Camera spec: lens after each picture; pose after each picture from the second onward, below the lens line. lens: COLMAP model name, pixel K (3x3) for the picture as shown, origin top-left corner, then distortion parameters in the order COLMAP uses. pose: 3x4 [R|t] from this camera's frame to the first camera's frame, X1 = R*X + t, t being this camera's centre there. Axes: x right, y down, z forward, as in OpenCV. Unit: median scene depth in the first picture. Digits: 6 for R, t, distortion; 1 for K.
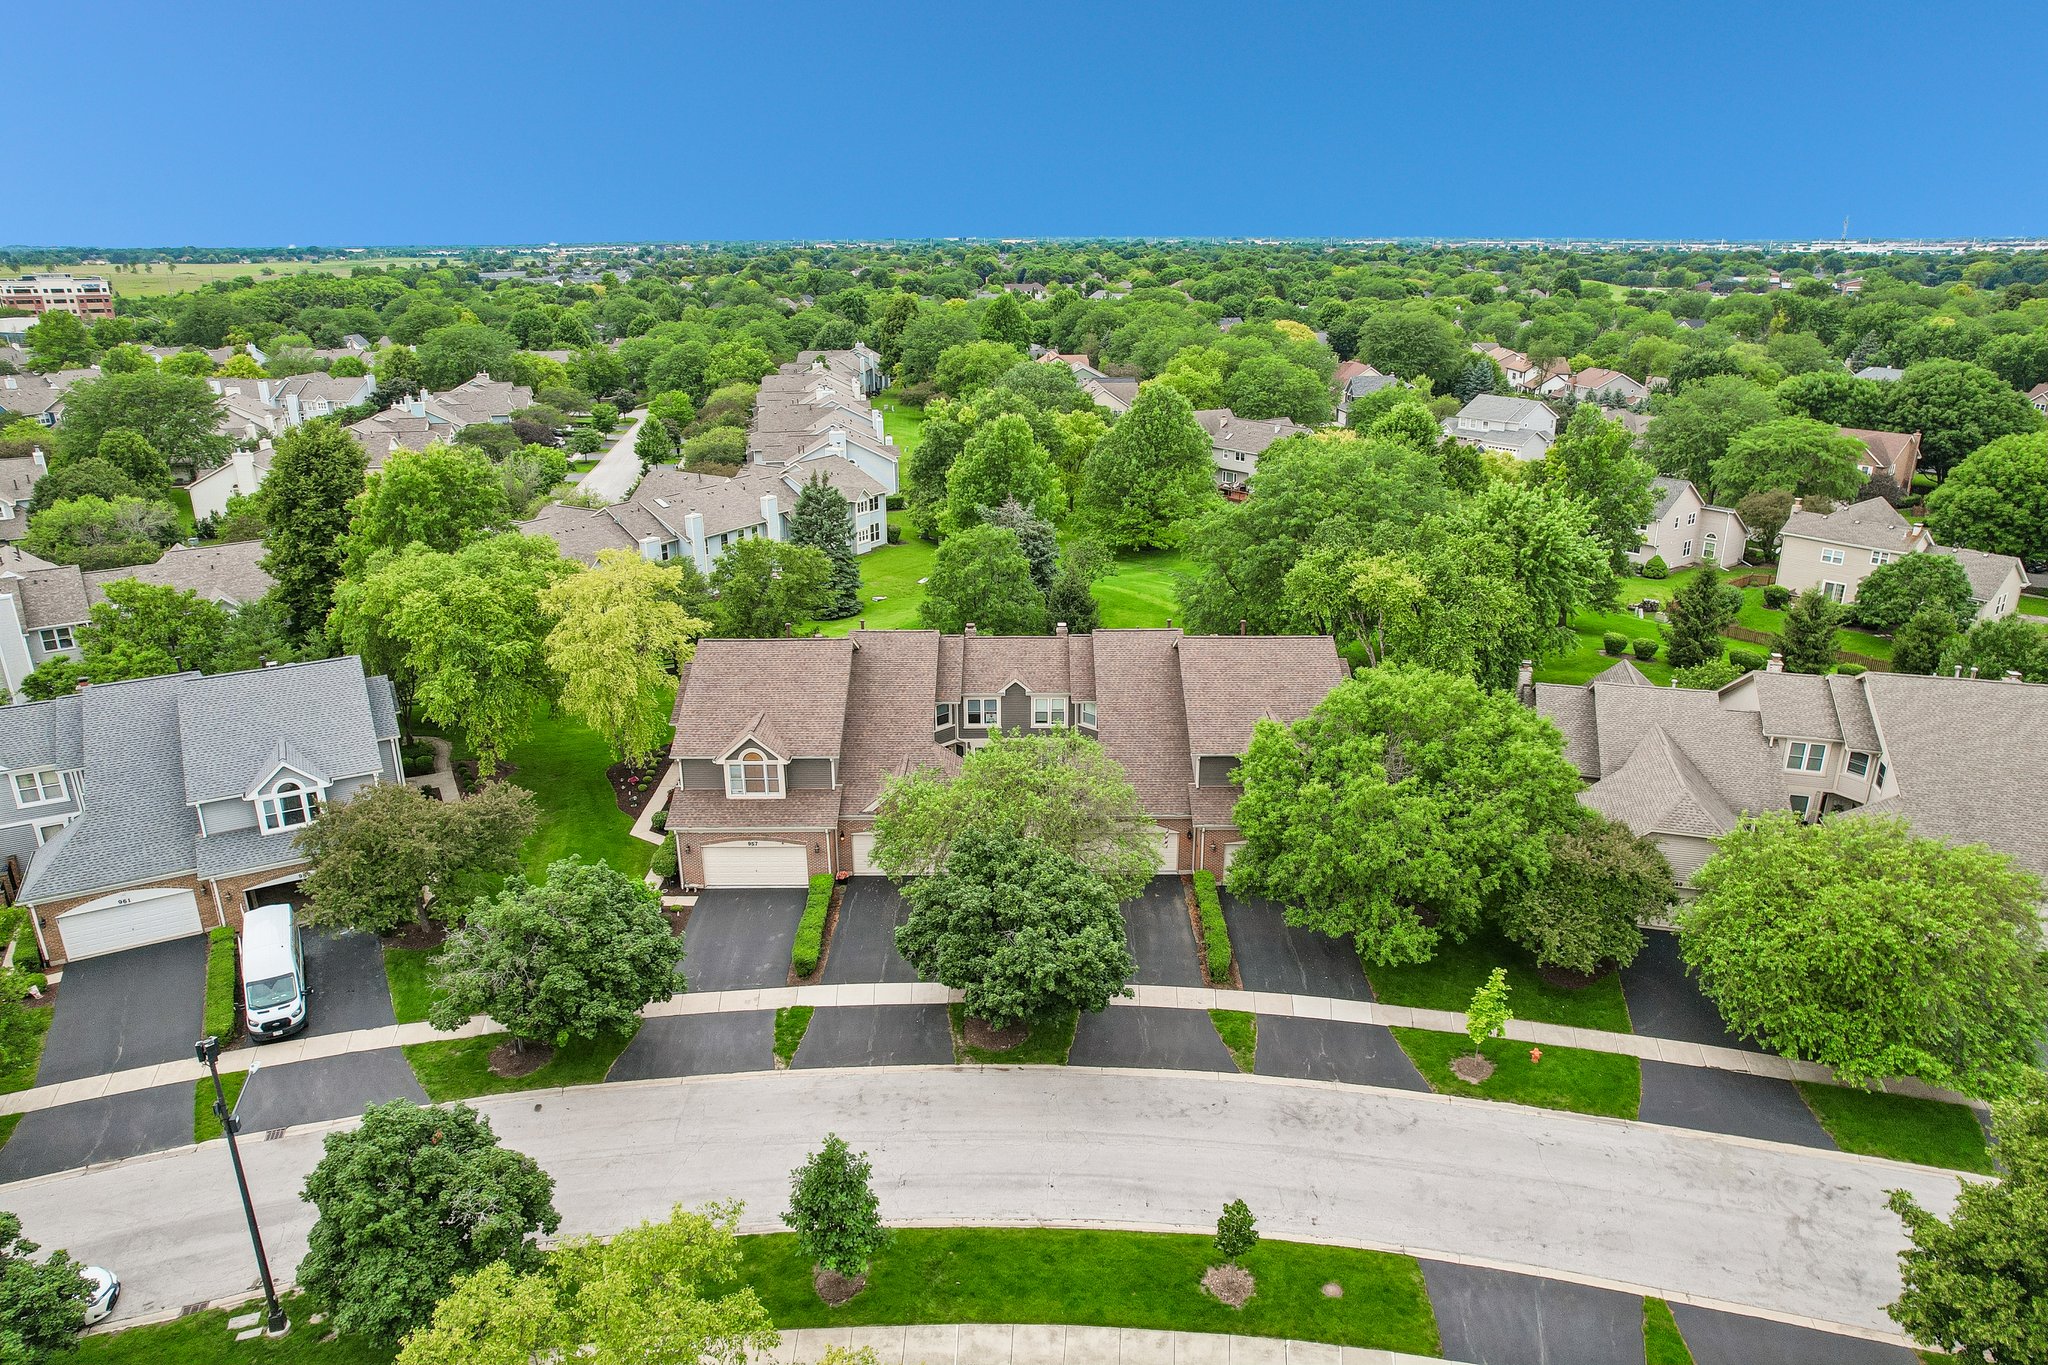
lens RADIAL K [[1300.9, 0, 1024.0], [0, 1300.9, 682.5], [0, 0, 1]] dist [-0.076928, 0.067973]
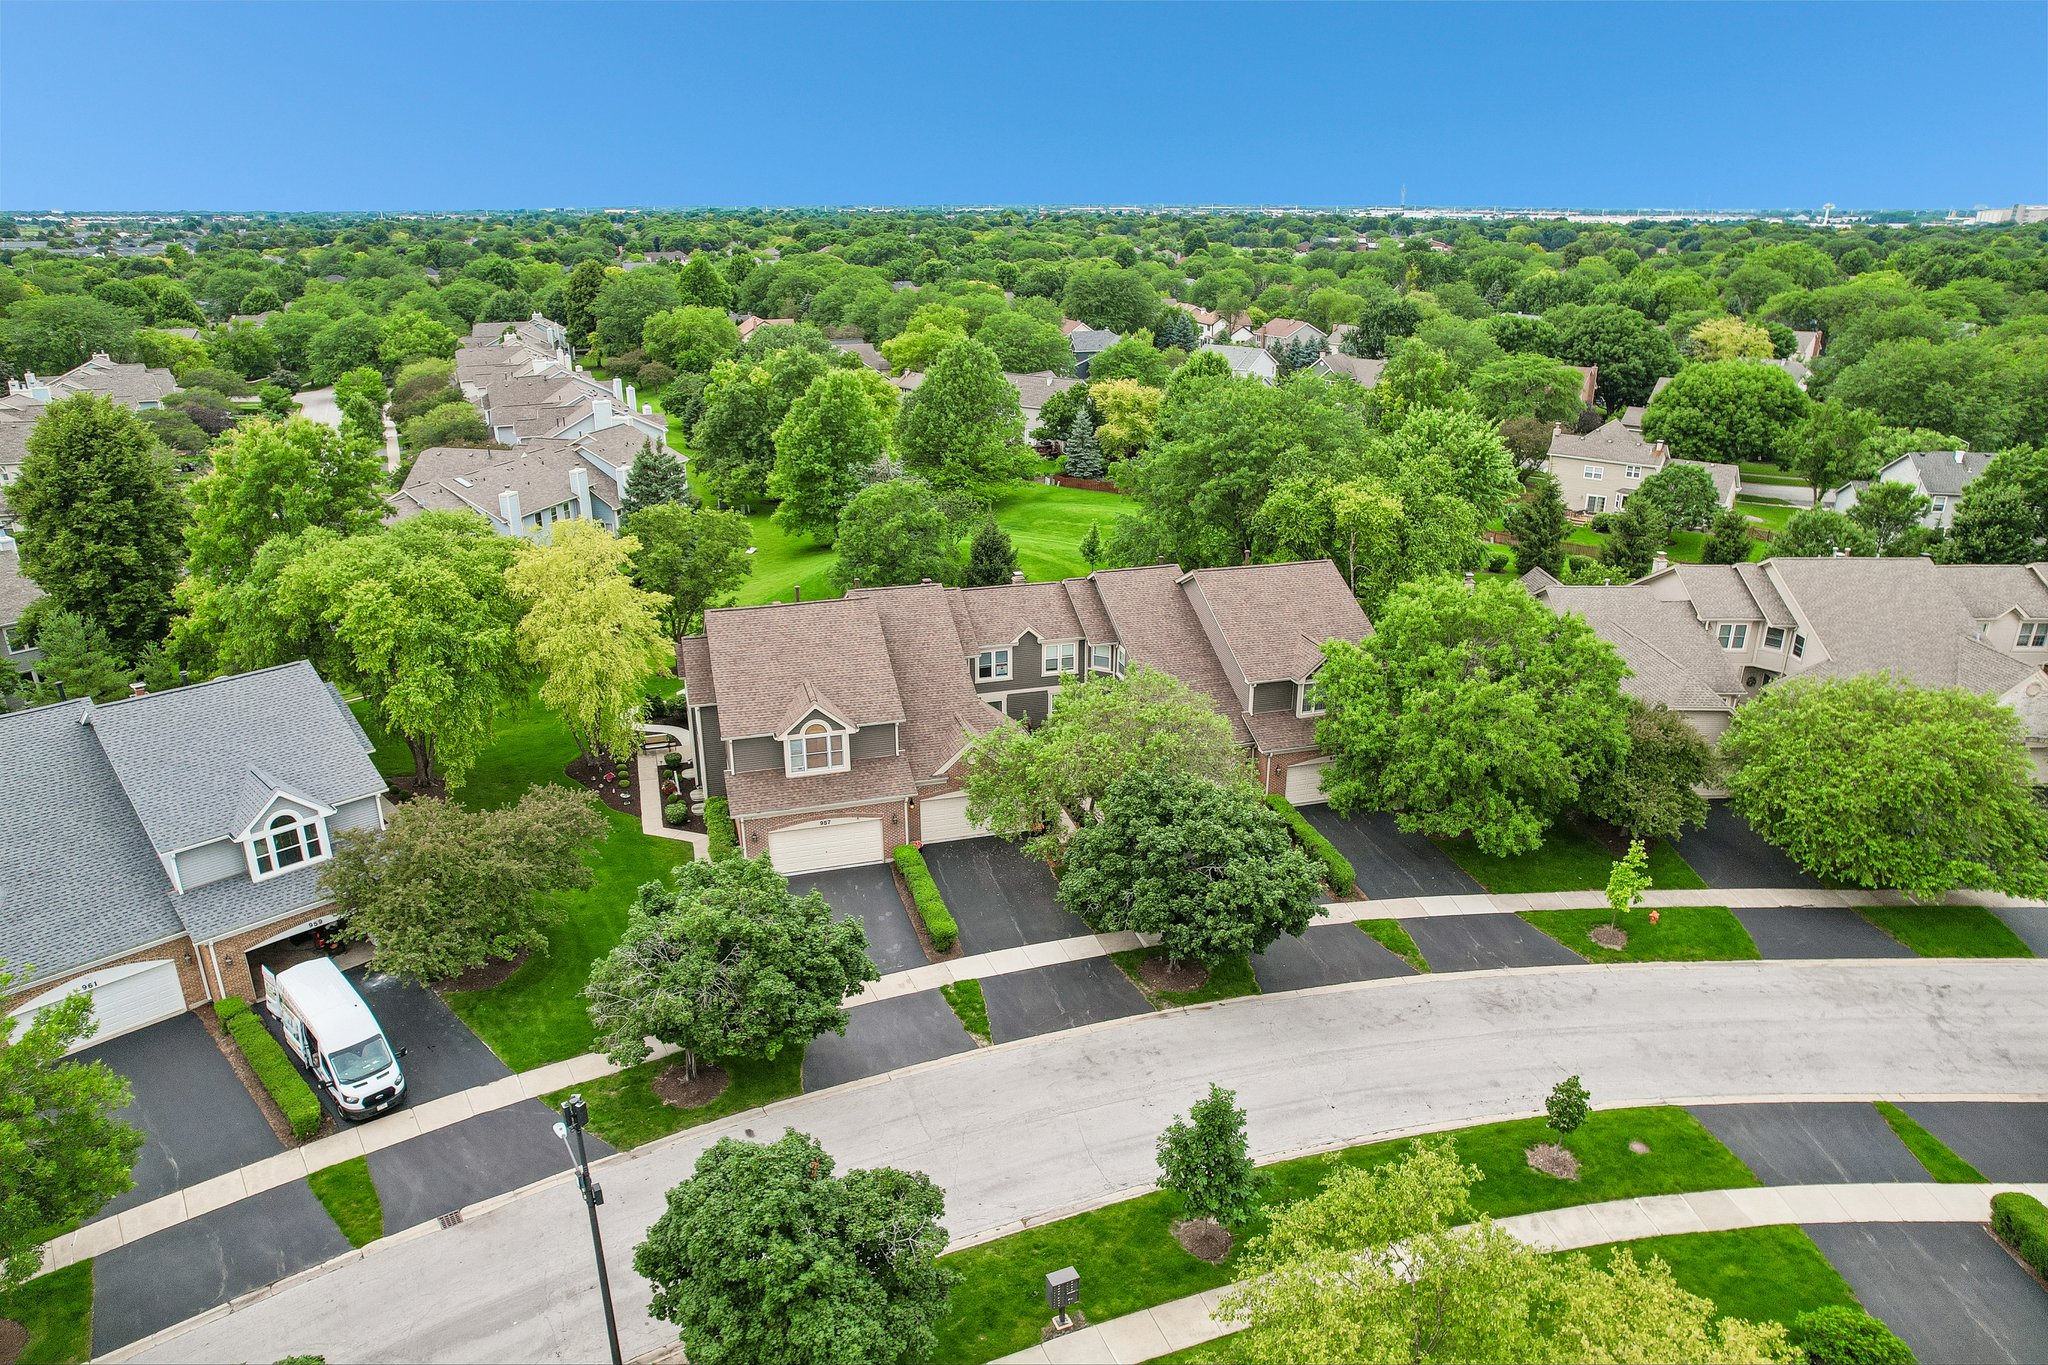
lens RADIAL K [[1300.9, 0, 1024.0], [0, 1300.9, 682.5], [0, 0, 1]] dist [-0.076928, 0.067973]
pose [[0.960671, -0.092600, 0.261796, -0.278679], [0.086721, 0.995654, 0.033945, 0.005468], [-0.263801, -0.009907, 0.964526, 0.065674]]
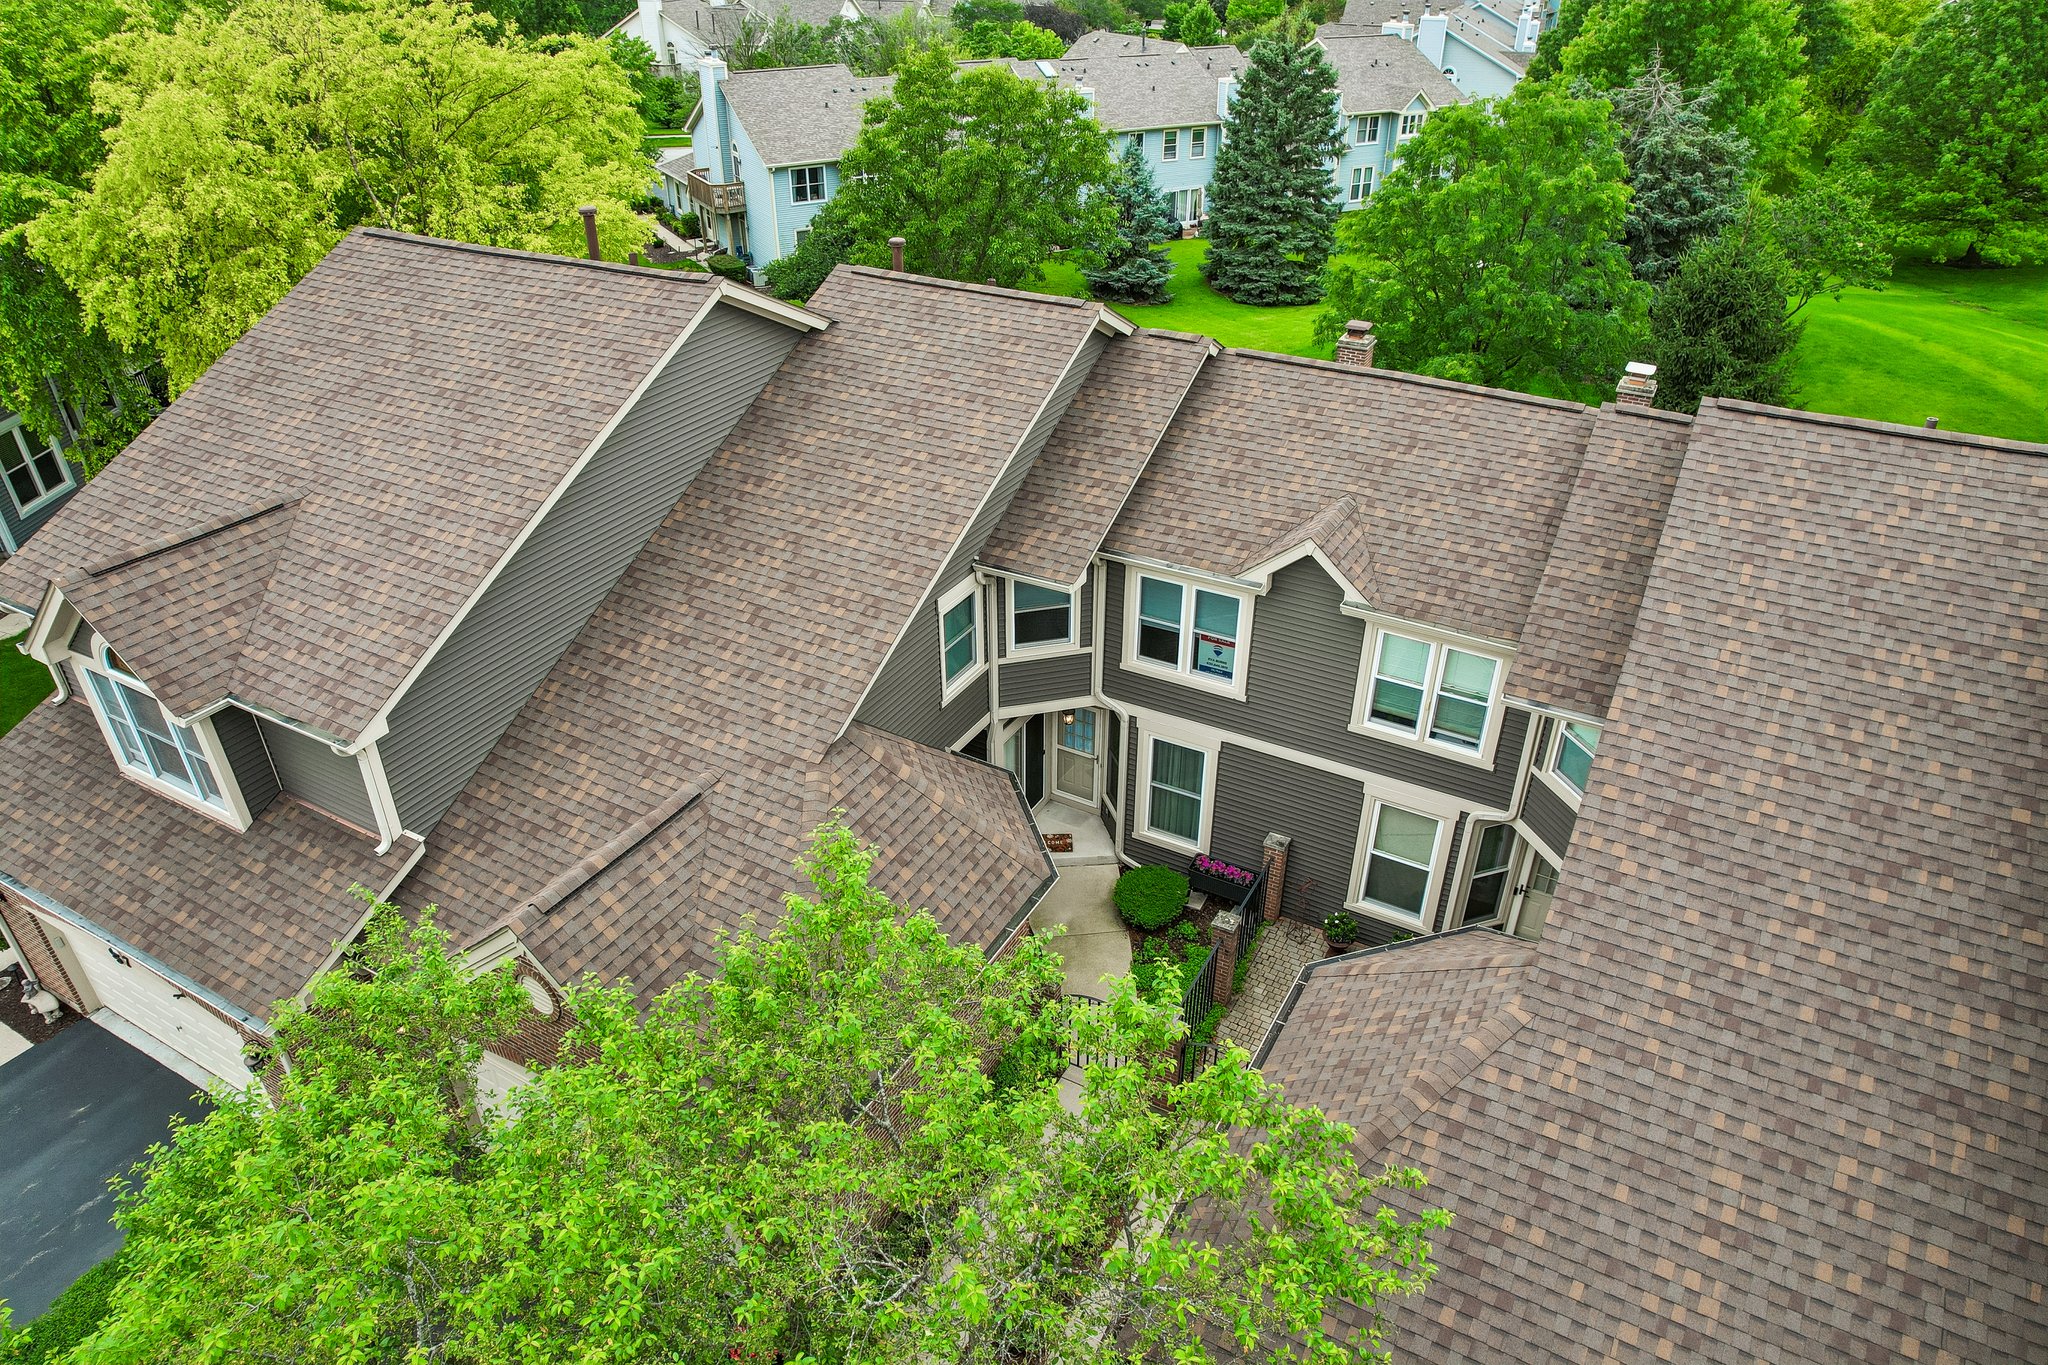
lens RADIAL K [[1300.9, 0, 1024.0], [0, 1300.9, 682.5], [0, 0, 1]] dist [-0.076928, 0.067973]
pose [[0.868768, 0.258728, -0.422257, 0.060150], [-0.159692, 0.953484, 0.255669, -0.033227], [0.468764, -0.154687, 0.869674, 0.782051]]
